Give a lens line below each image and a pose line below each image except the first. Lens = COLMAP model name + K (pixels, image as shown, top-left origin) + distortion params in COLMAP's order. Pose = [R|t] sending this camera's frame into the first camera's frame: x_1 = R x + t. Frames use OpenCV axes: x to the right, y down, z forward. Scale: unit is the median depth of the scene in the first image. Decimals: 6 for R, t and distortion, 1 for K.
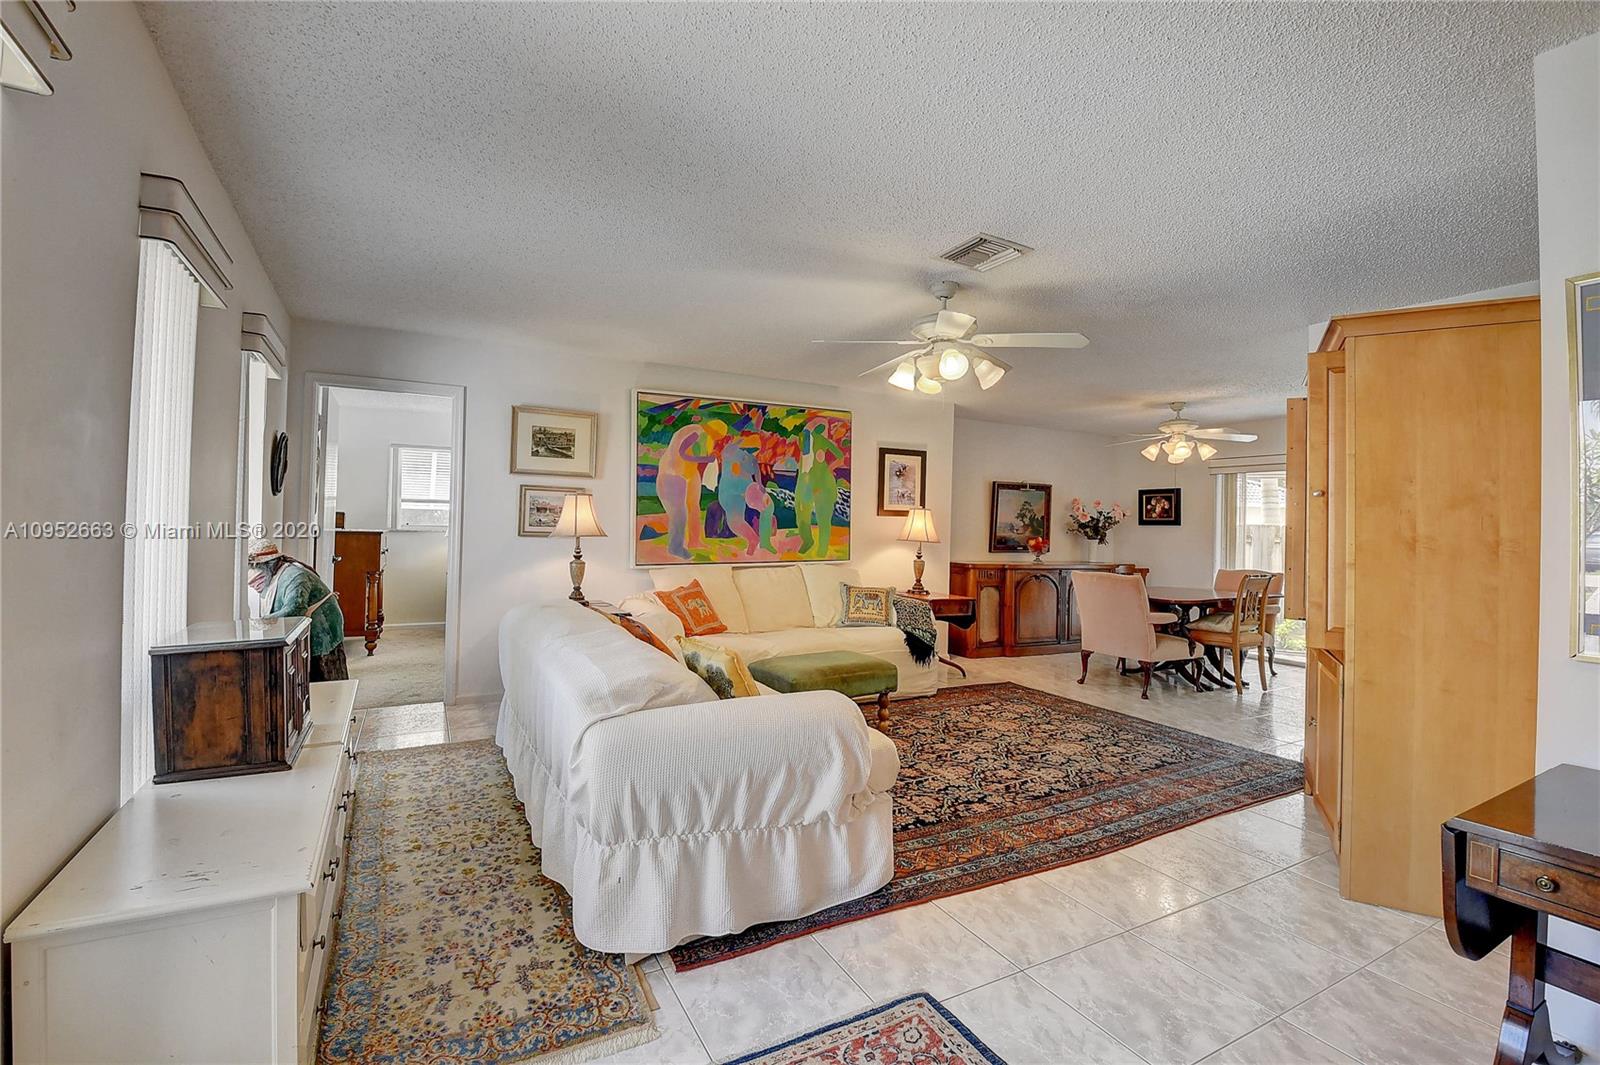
lens RADIAL K [[708.9, 0, 783.9], [0, 708.9, 512.2], [0, 0, 1]] dist [0.003789, -0.016625]
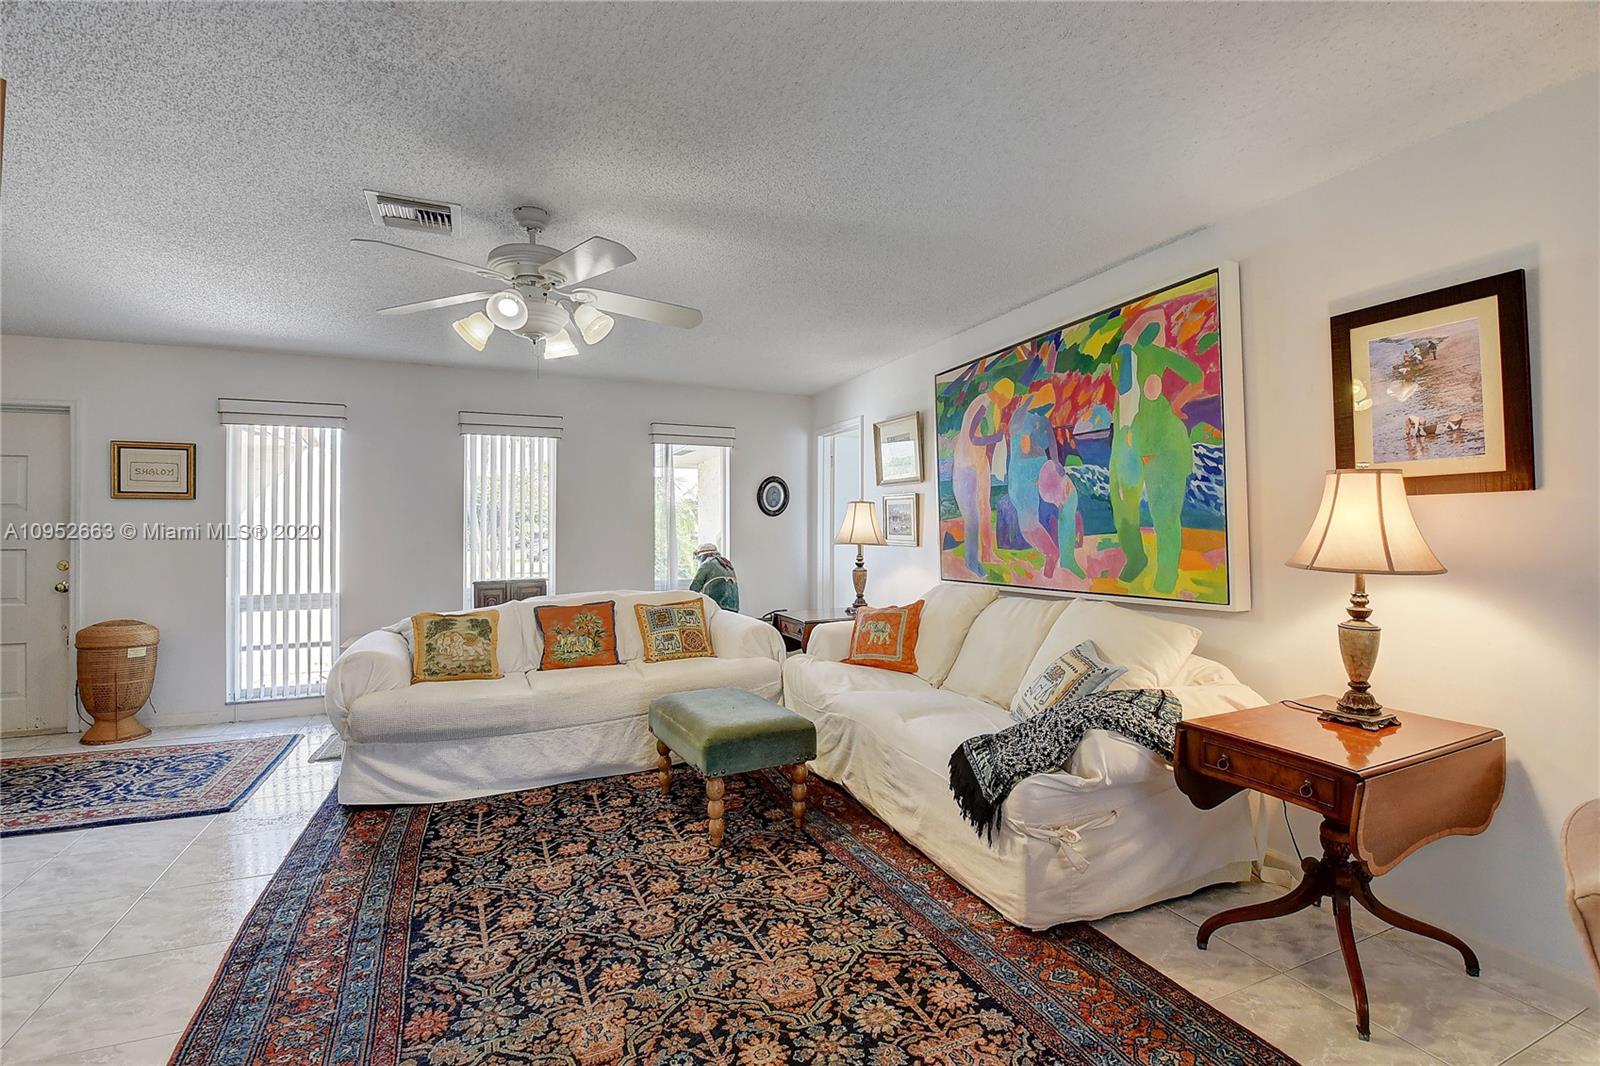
lens RADIAL K [[708.9, 0, 789.7], [0, 708.9, 509.3], [0, 0, 1]] dist [0.003789, -0.016625]
pose [[-0.081001, -0.046585, -0.995625, 0.578299], [0.020218, 0.998625, -0.048370, 0.025653], [0.996509, -0.024048, -0.079948, 0.803248]]
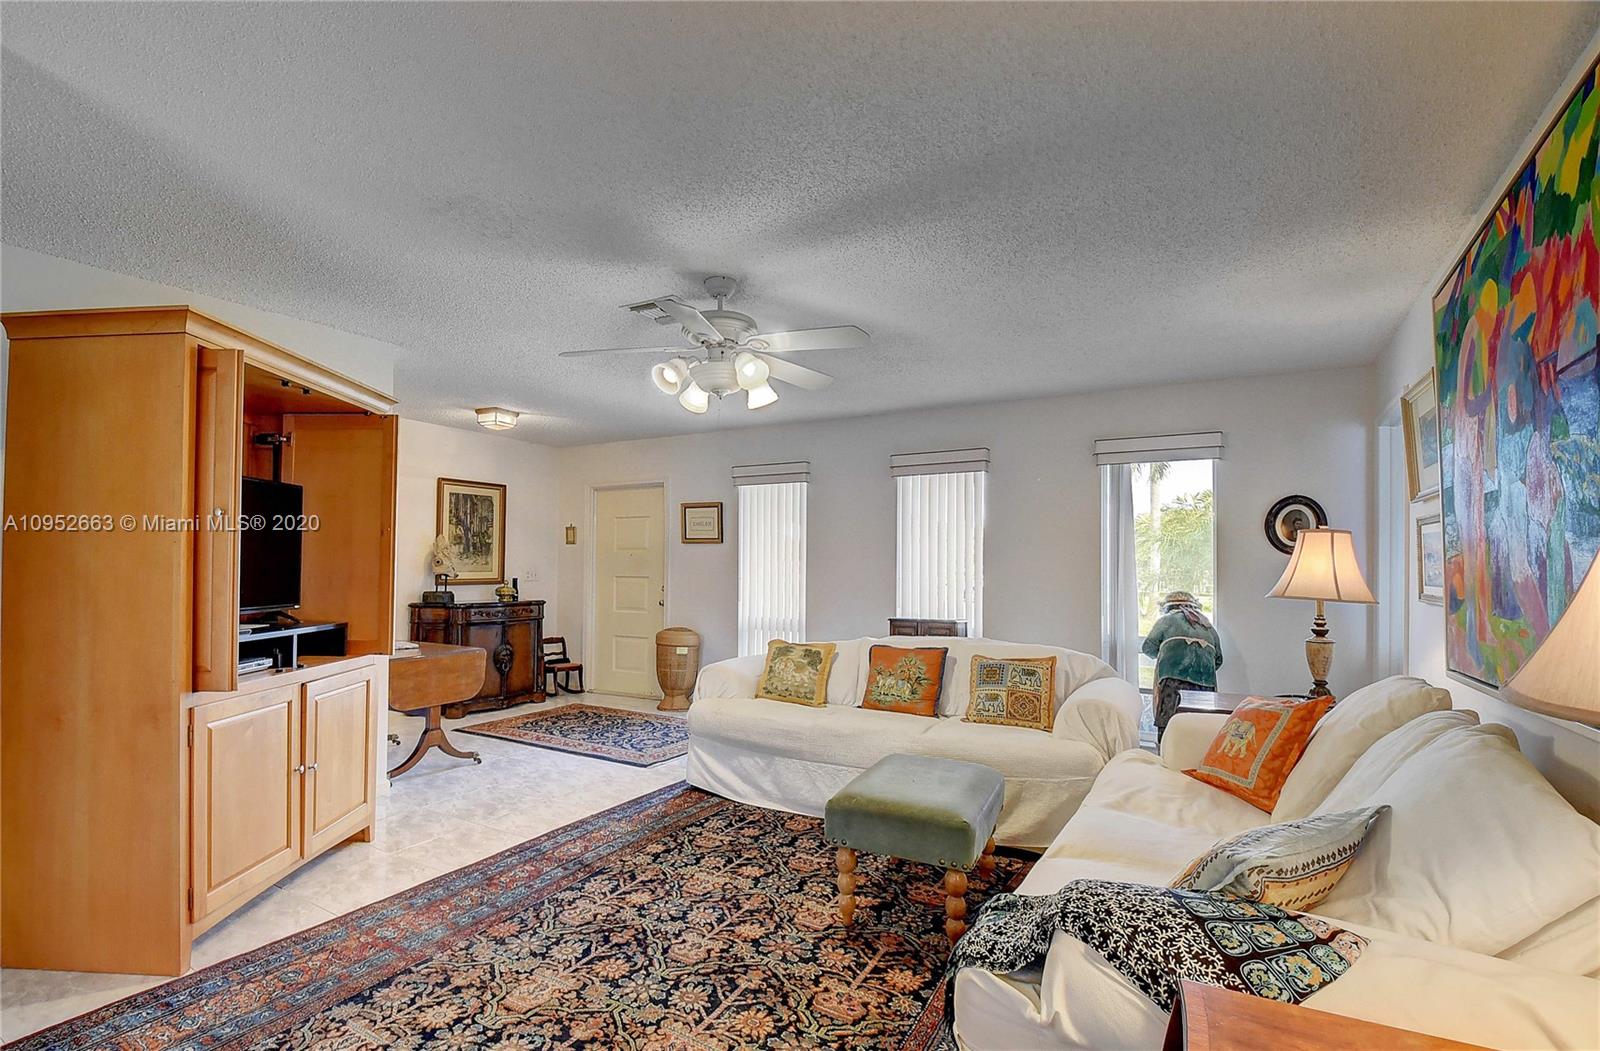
lens RADIAL K [[750.3, 0, 739.8], [0, 750.3, 541.0], [0, 0, 1]] dist [0.004314, -0.003306]
pose [[-0.867674, -0.046971, -0.494910, 0.386568], [-0.020579, 0.998067, -0.058646, 0.026161], [0.496708, -0.040701, -0.866963, 1.076969]]
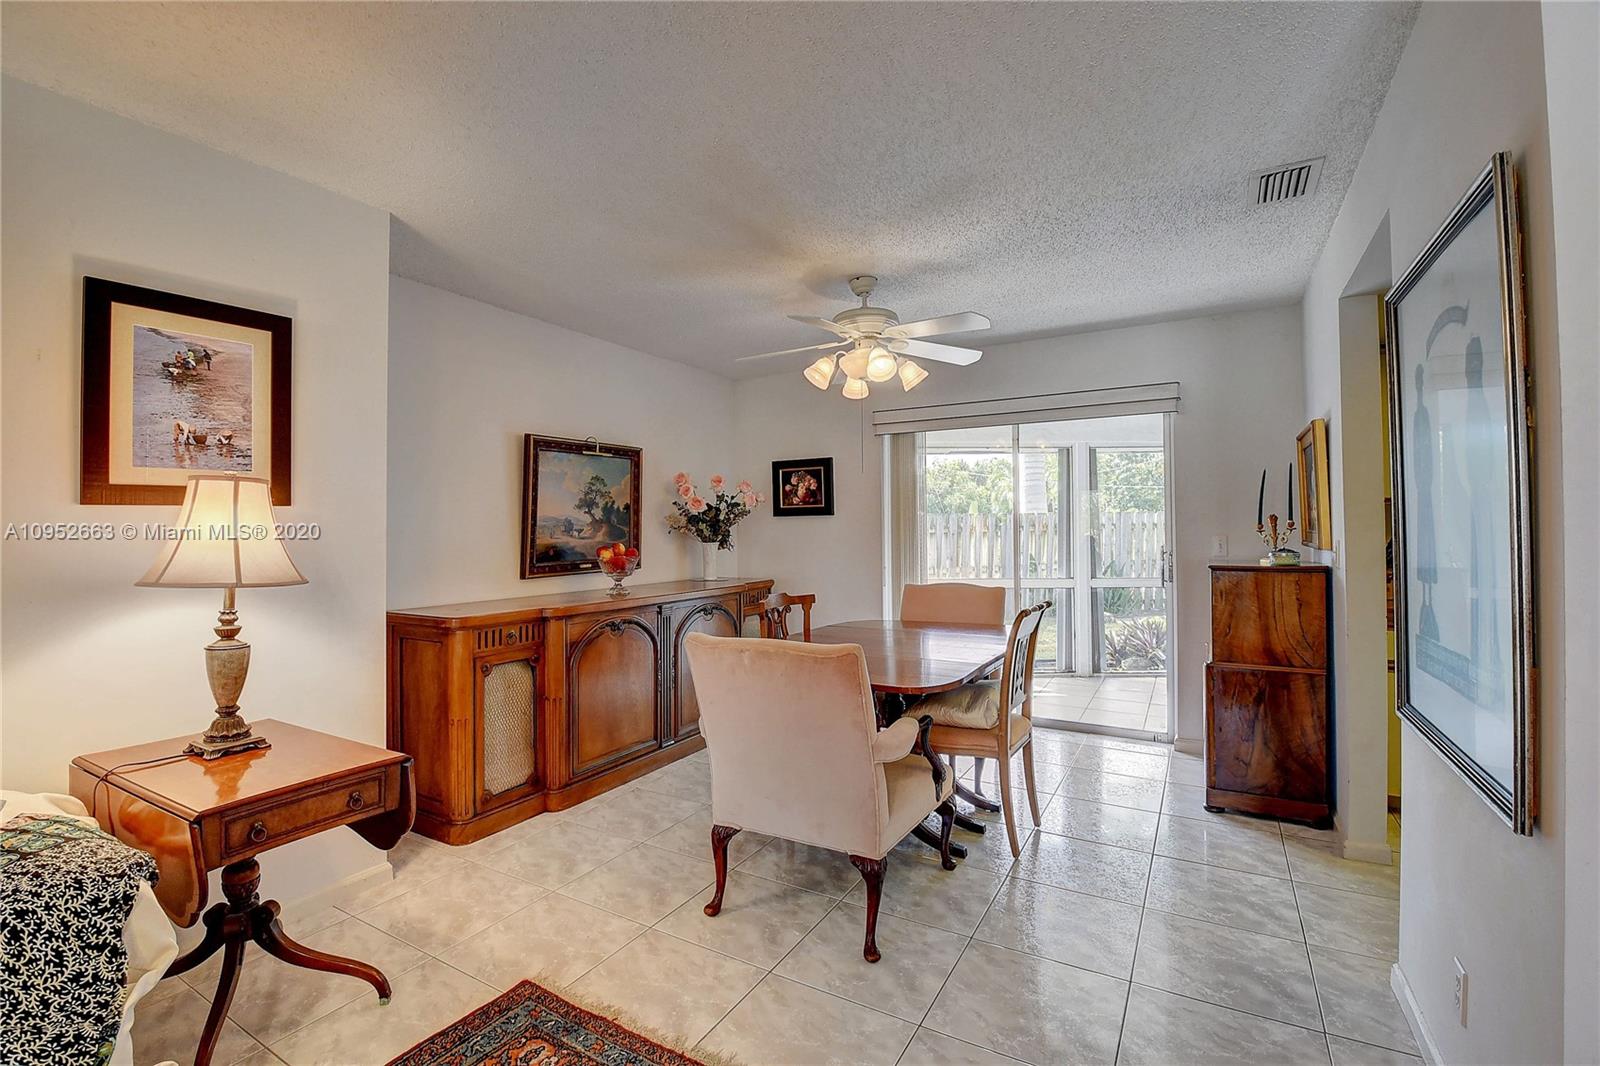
lens RADIAL K [[708.9, 0, 798.5], [0, 708.9, 519.9], [0, 0, 1]] dist [0.003789, -0.016625]
pose [[0.844342, -0.027313, 0.535108, 0.251624], [0.019815, 0.999608, 0.019757, 0.013180], [-0.535438, -0.006079, 0.844553, 0.638930]]
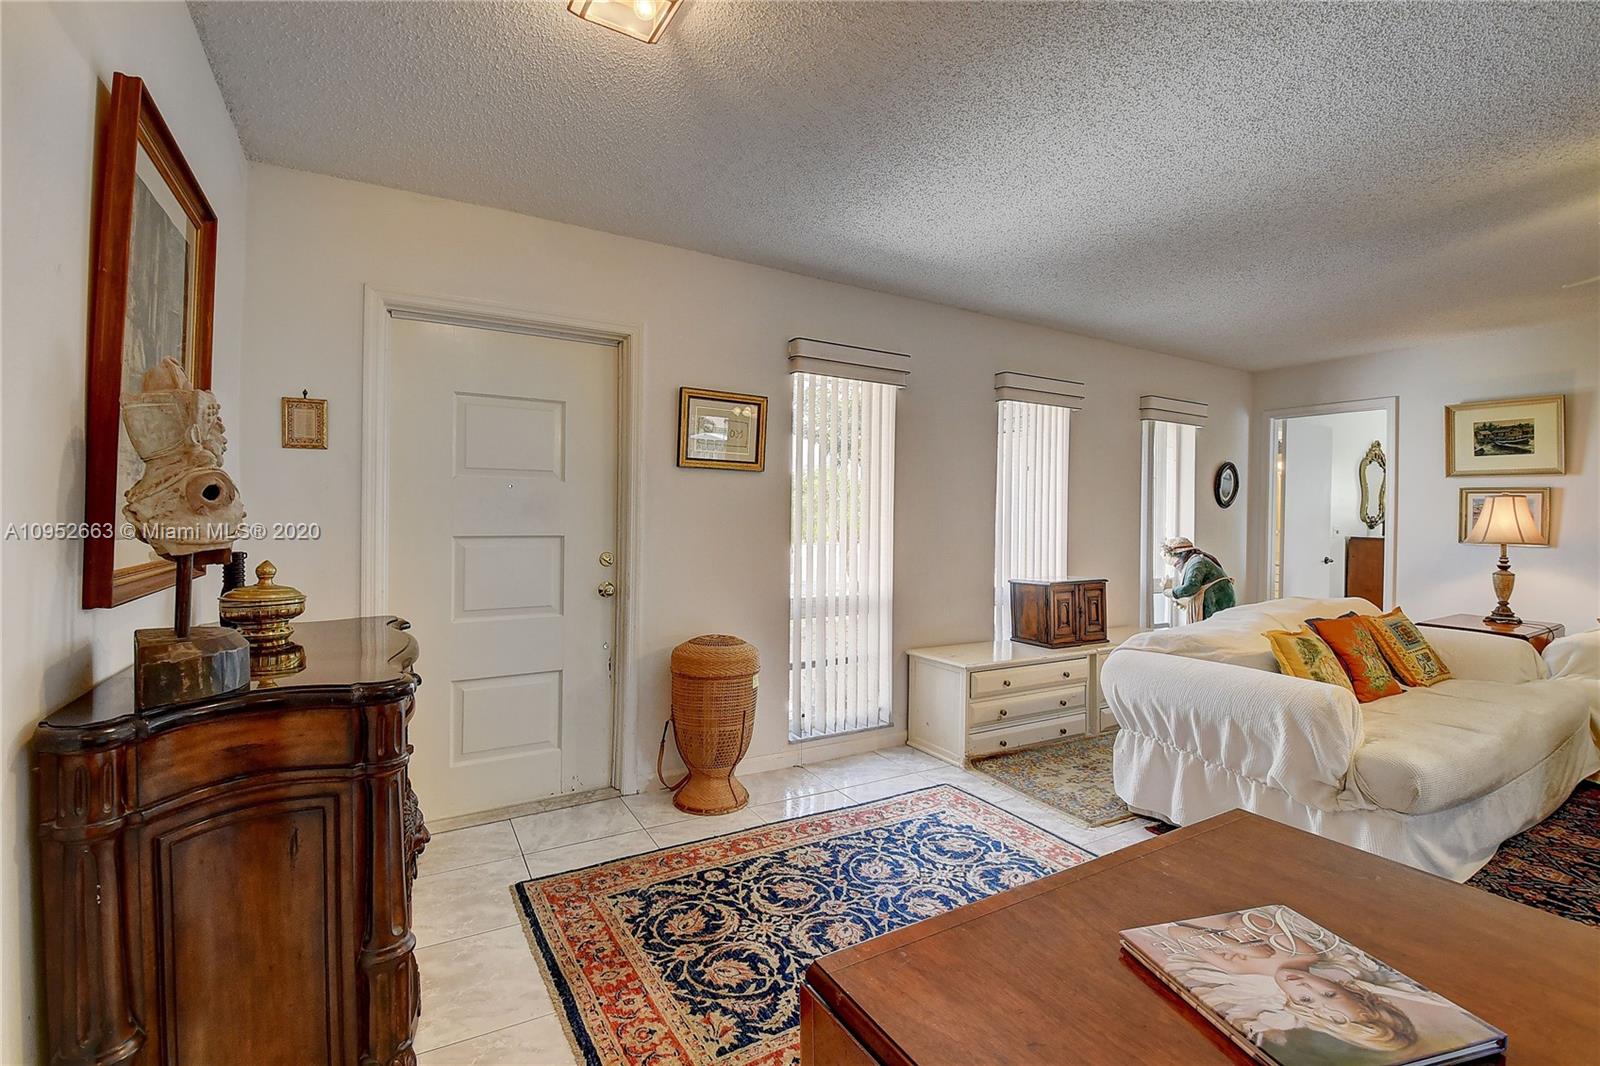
lens RADIAL K [[708.9, 0, 803.7], [0, 708.9, 512.6], [0, 0, 1]] dist [0.003789, -0.016625]
pose [[0.035505, -0.022807, -0.999109, 0.436575], [0.002215, 0.999739, -0.022743, 0.010627], [0.999367, -0.001405, 0.035546, 0.084348]]
